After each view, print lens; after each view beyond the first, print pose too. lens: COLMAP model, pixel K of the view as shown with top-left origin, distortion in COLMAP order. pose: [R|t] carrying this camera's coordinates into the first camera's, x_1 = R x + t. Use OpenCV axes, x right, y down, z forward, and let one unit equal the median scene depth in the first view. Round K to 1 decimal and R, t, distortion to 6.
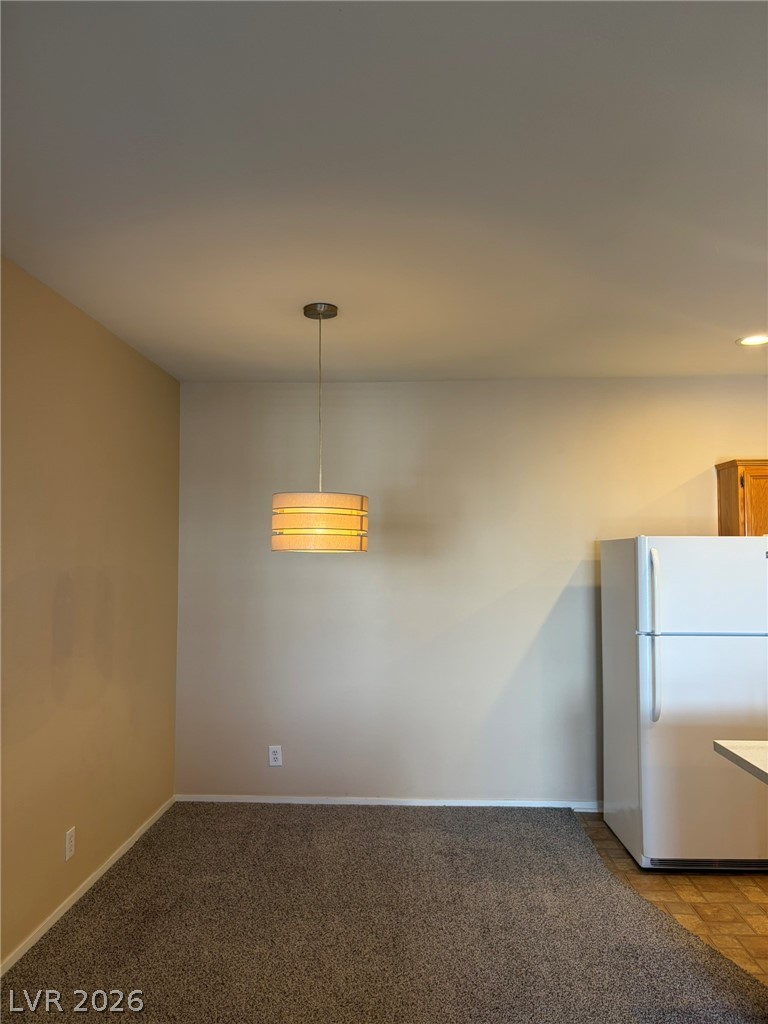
lens RADIAL K [[787.1, 0, 379.6], [0, 787.1, 515.1], [0, 0, 1]] dist [0.057520, -0.047690]
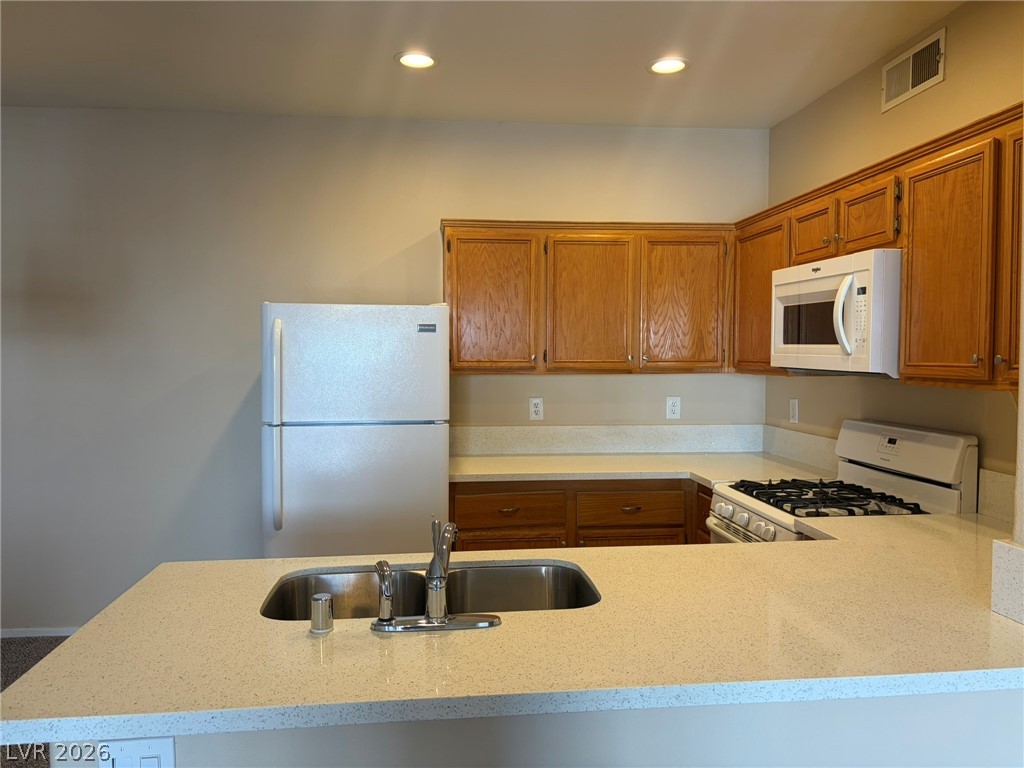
lens RADIAL K [[780.3, 0, 507.5], [0, 780.3, 387.0], [0, 0, 1]] dist [0.079361, -0.098203]
pose [[0.989214, -0.005472, 0.146374, 0.407006], [-0.008016, 0.995782, 0.091400, 0.032084], [-0.146257, -0.091587, 0.984998, 0.157319]]
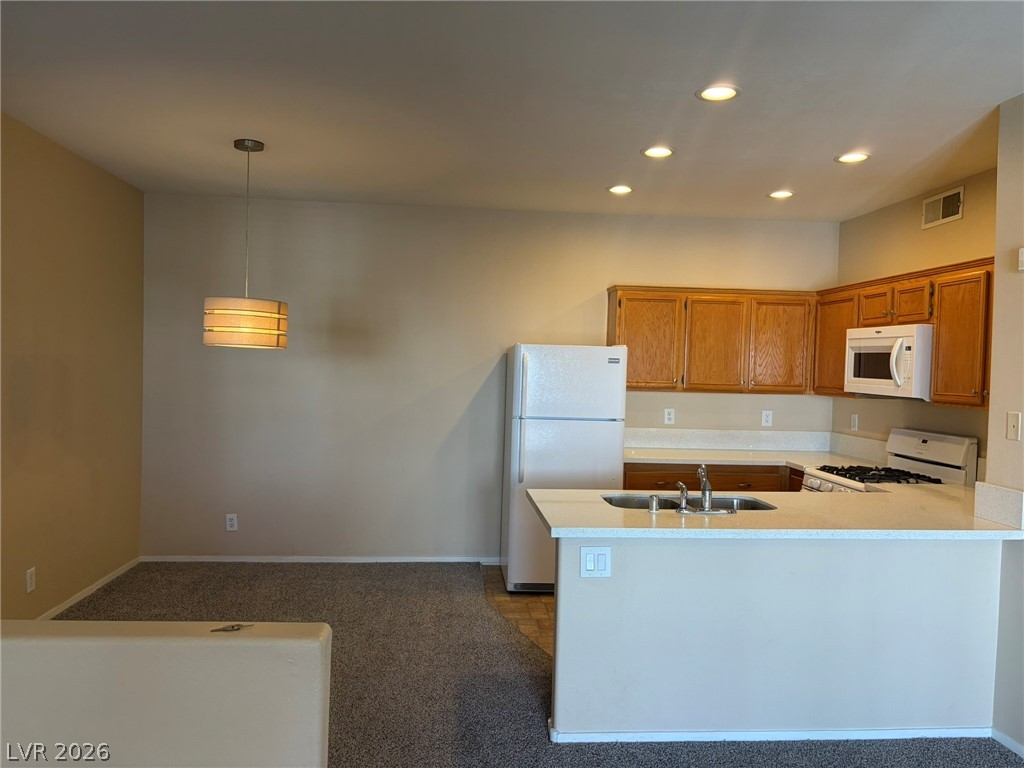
lens RADIAL K [[787.1, 0, 517.4], [0, 787.1, 389.8], [0, 0, 1]] dist [0.057520, -0.047690]
pose [[0.991068, 0.023163, 0.131332, 0.142016], [-0.033812, 0.996266, 0.079440, 0.000910], [-0.129002, -0.083171, 0.988150, -0.216946]]
